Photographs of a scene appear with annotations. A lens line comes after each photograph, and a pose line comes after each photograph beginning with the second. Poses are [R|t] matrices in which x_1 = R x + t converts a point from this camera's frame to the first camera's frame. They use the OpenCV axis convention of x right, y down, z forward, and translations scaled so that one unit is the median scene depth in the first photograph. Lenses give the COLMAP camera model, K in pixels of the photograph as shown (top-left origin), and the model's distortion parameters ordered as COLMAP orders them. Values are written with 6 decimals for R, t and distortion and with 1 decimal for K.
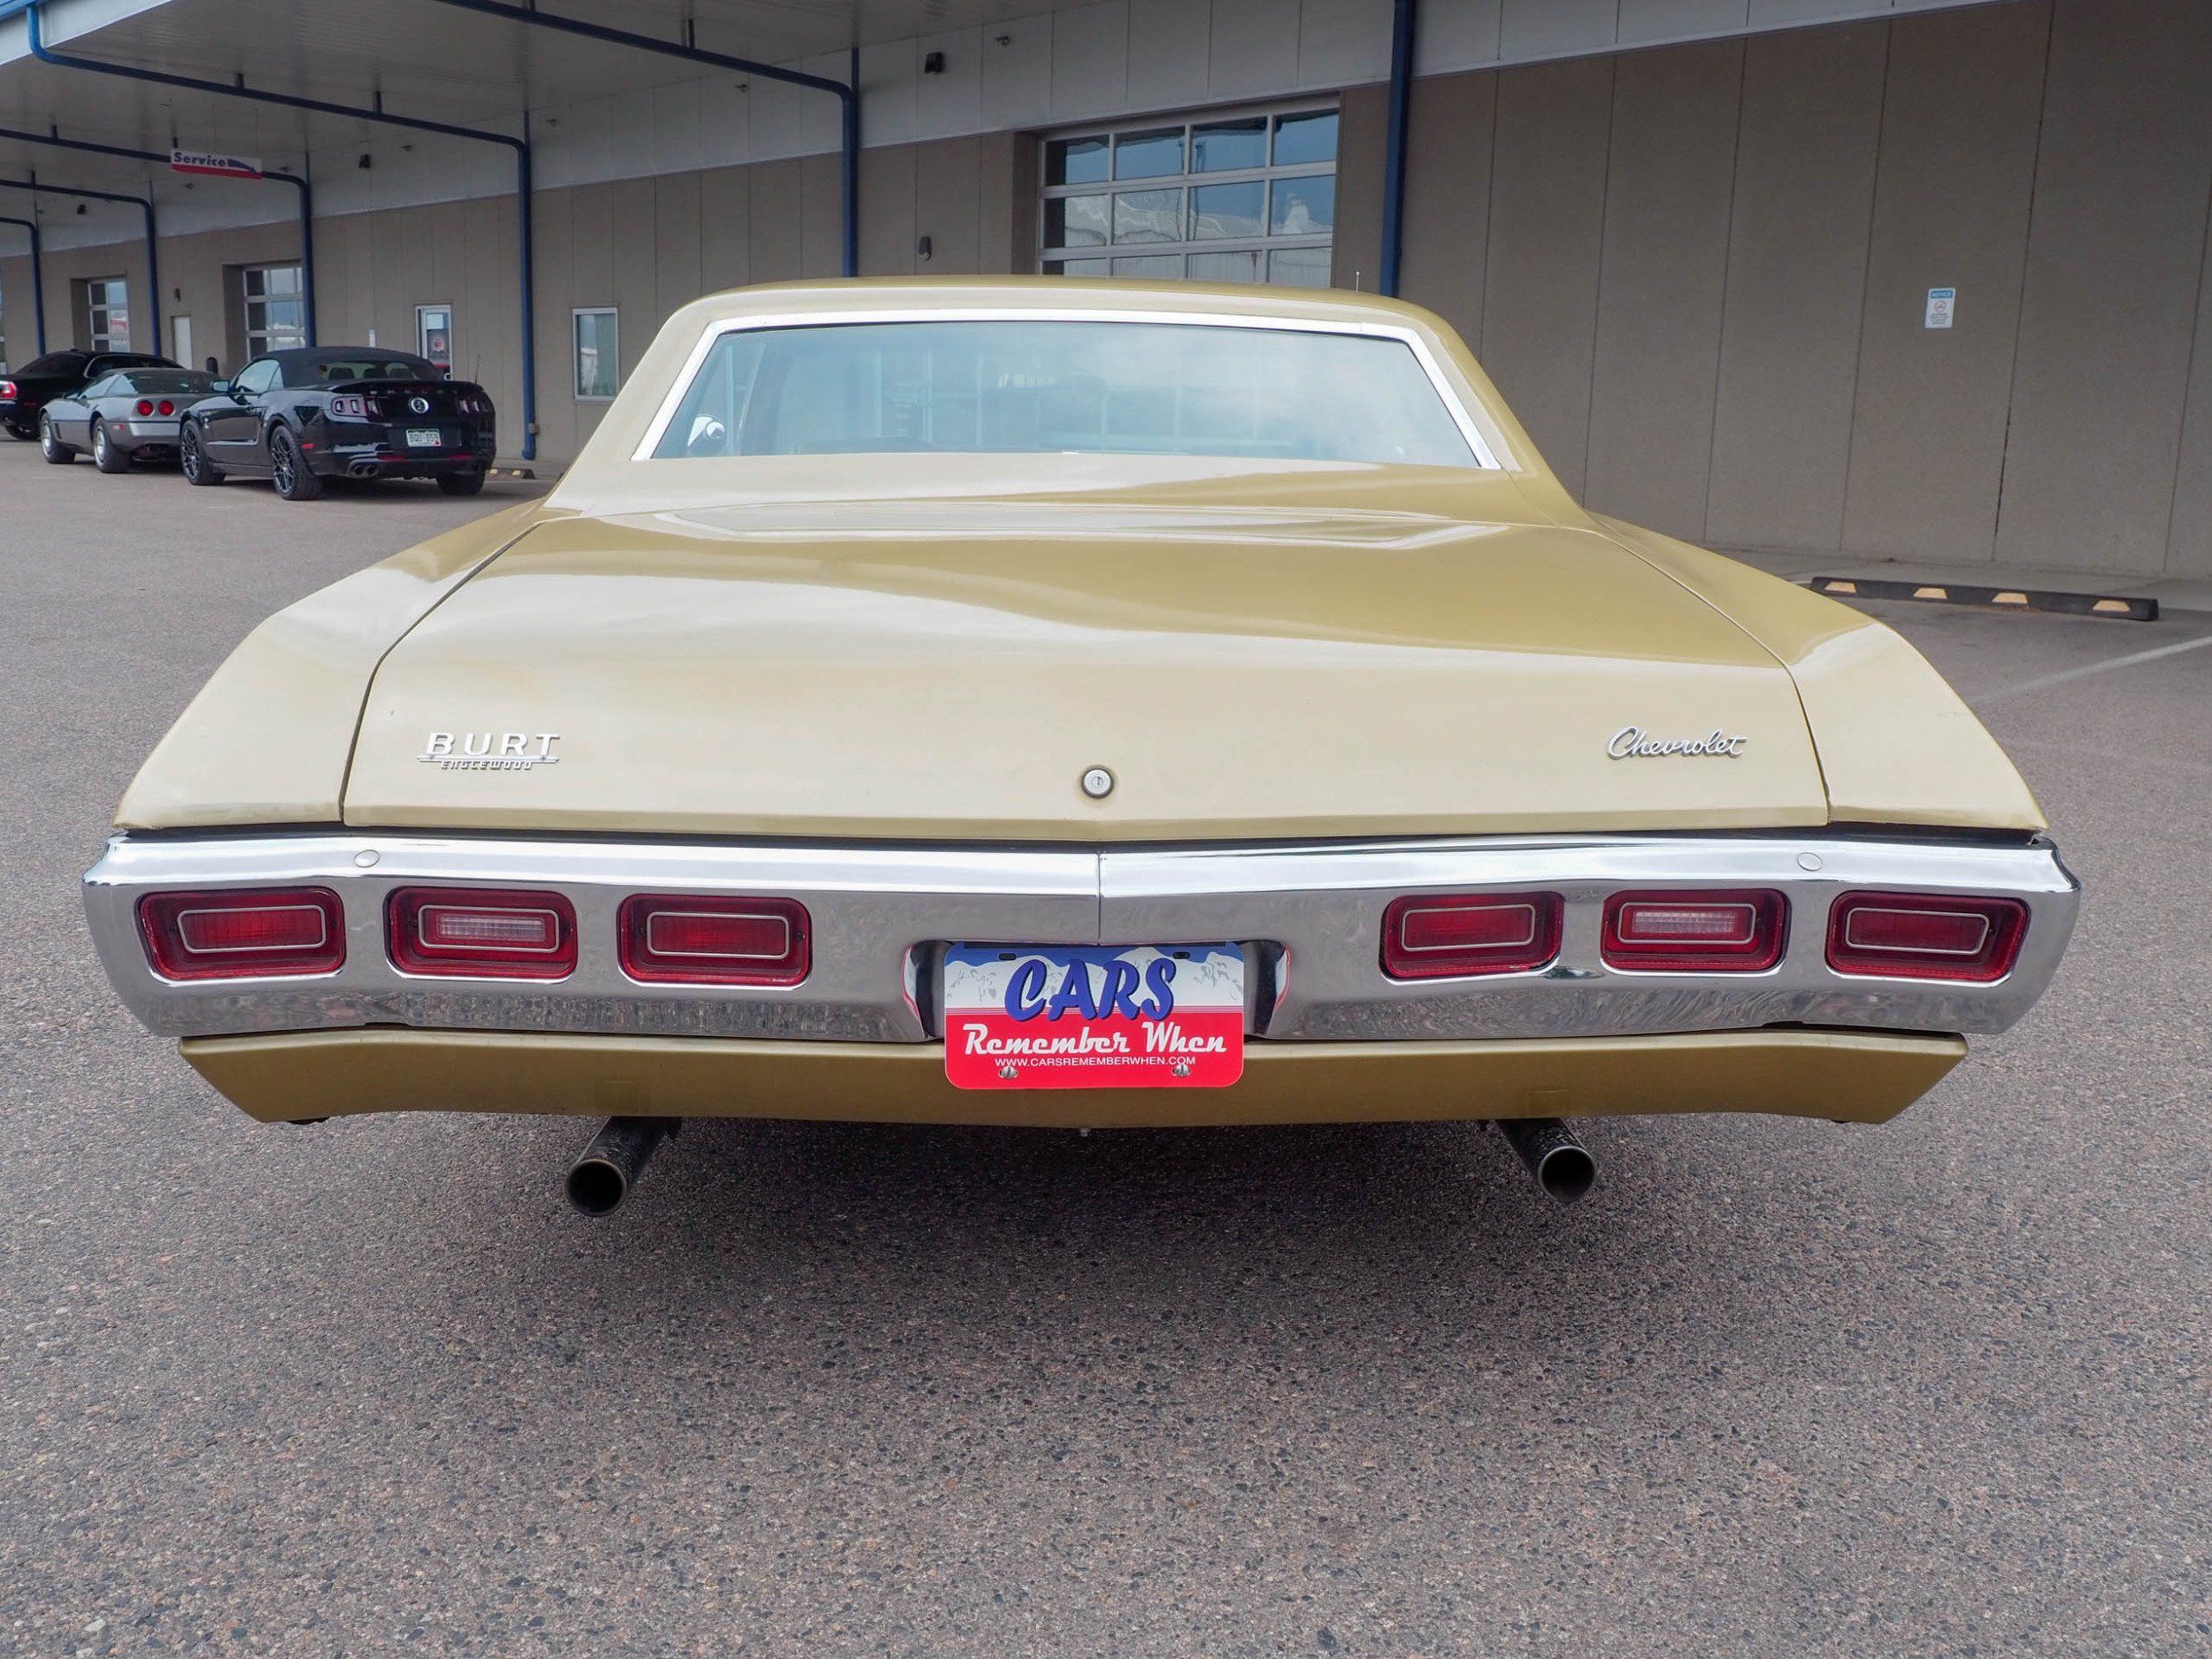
lens RADIAL K [[1922.1, 0, 1112.7], [0, 1922.1, 803.8], [0, 0, 1]] dist [0.002777, -0.000496]
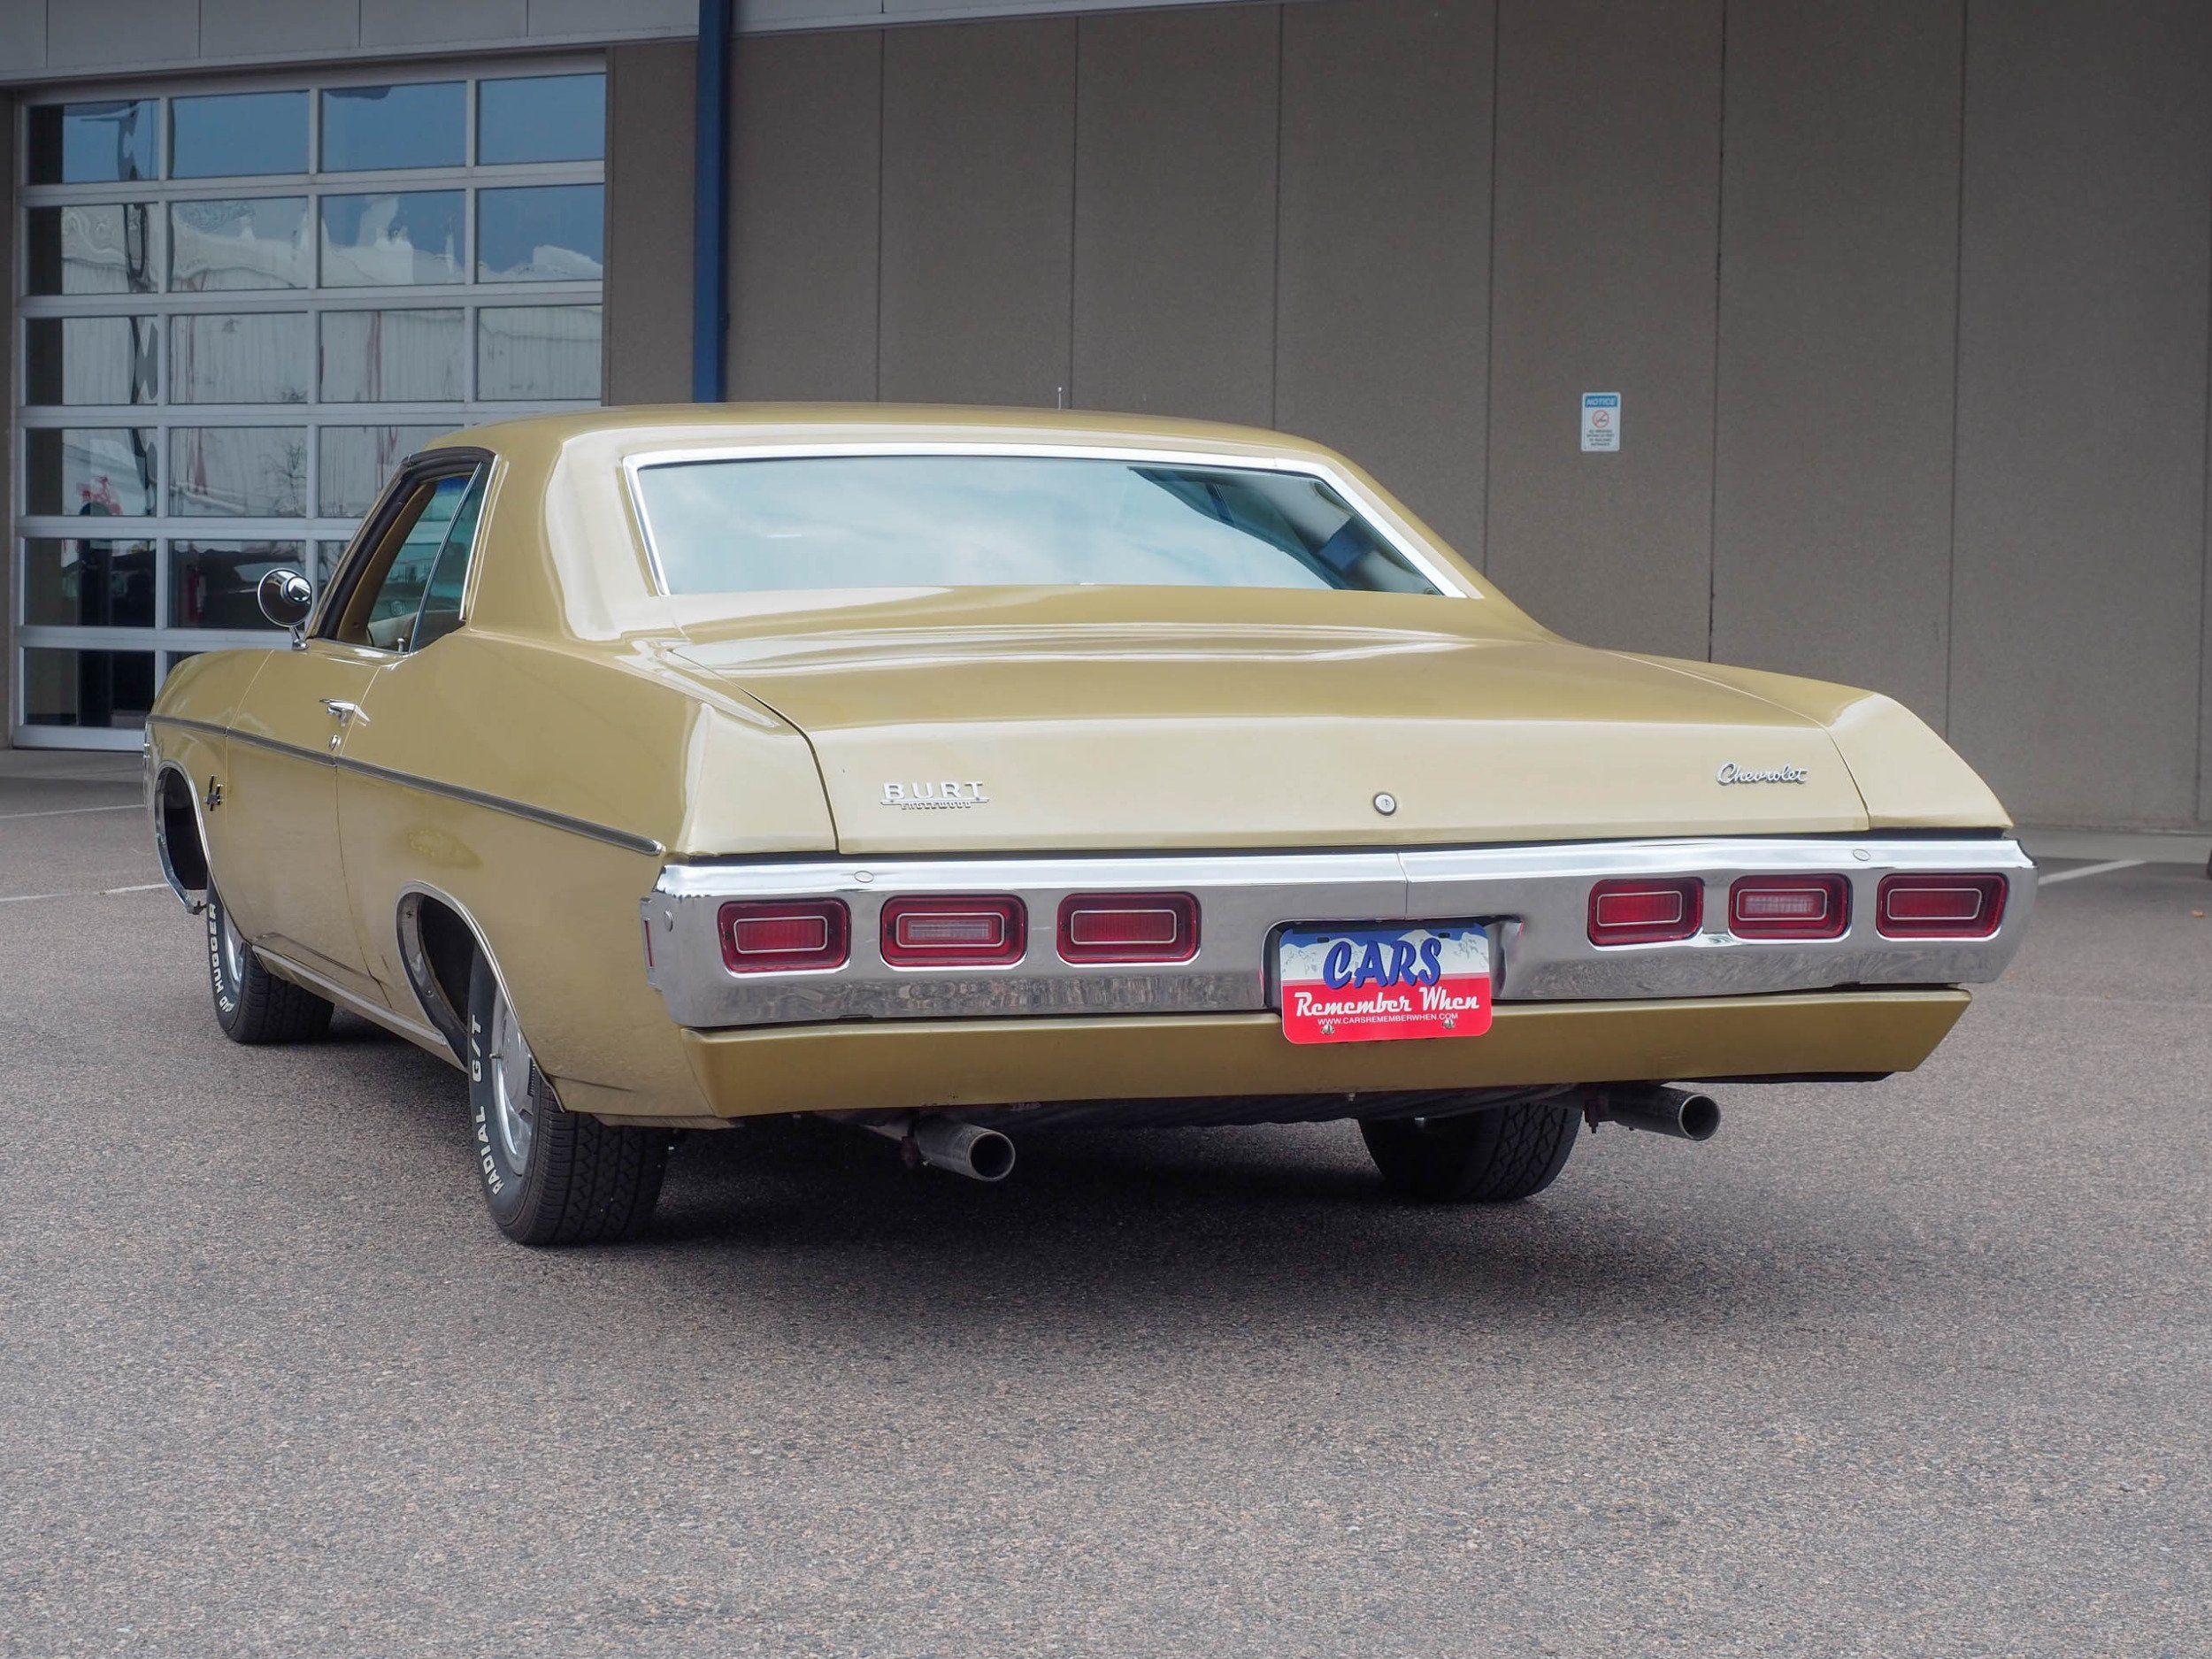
lens RADIAL K [[4062.8, 0, 1114.8], [0, 4062.8, 885.4], [0, 0, 1]] dist [0.048443, 0.029535]
pose [[0.952216, -0.031208, 0.303827, -1.031027], [0.070988, 0.990138, -0.120777, 0.366996], [-0.297061, 0.136573, 0.945041, -1.587215]]
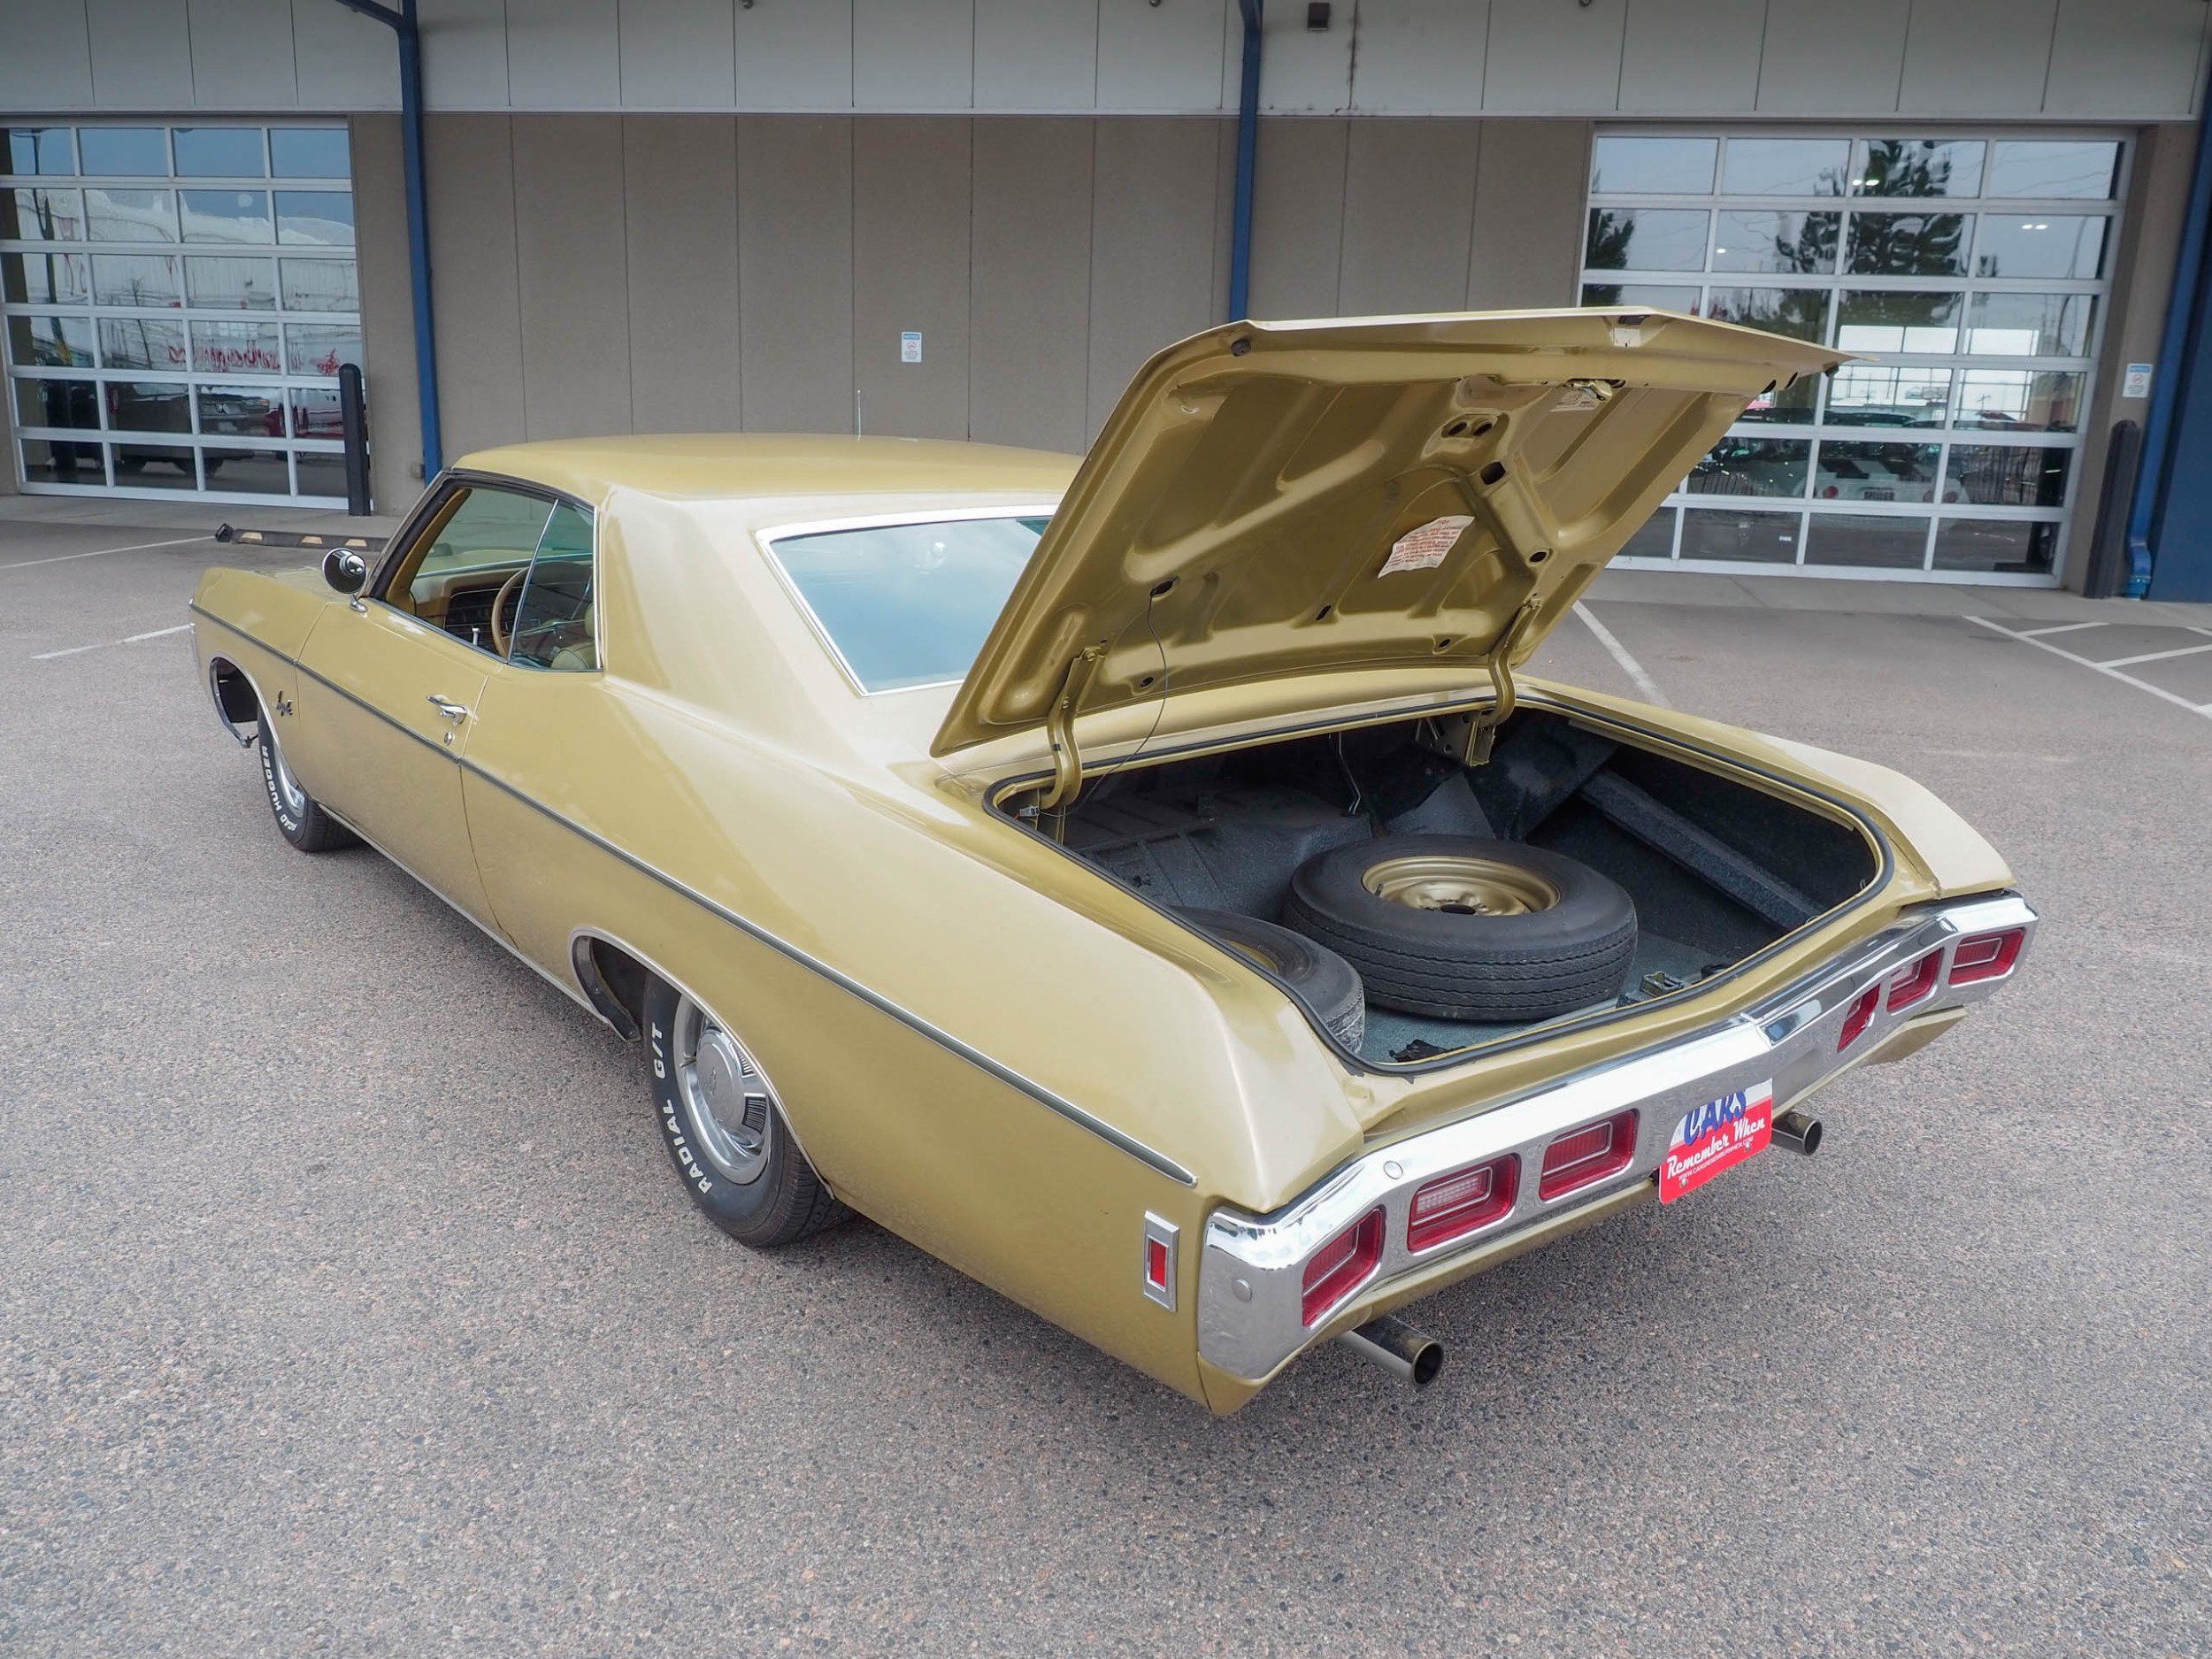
lens RADIAL K [[1575.4, 0, 1091.6], [0, 1575.4, 802.8], [0, 0, 1]] dist [-0.006472, -0.002660]
pose [[0.798418, -0.148866, 0.583410, -1.033854], [0.109454, 0.988694, 0.102489, -0.301928], [-0.592071, -0.017973, 0.805685, 0.332998]]
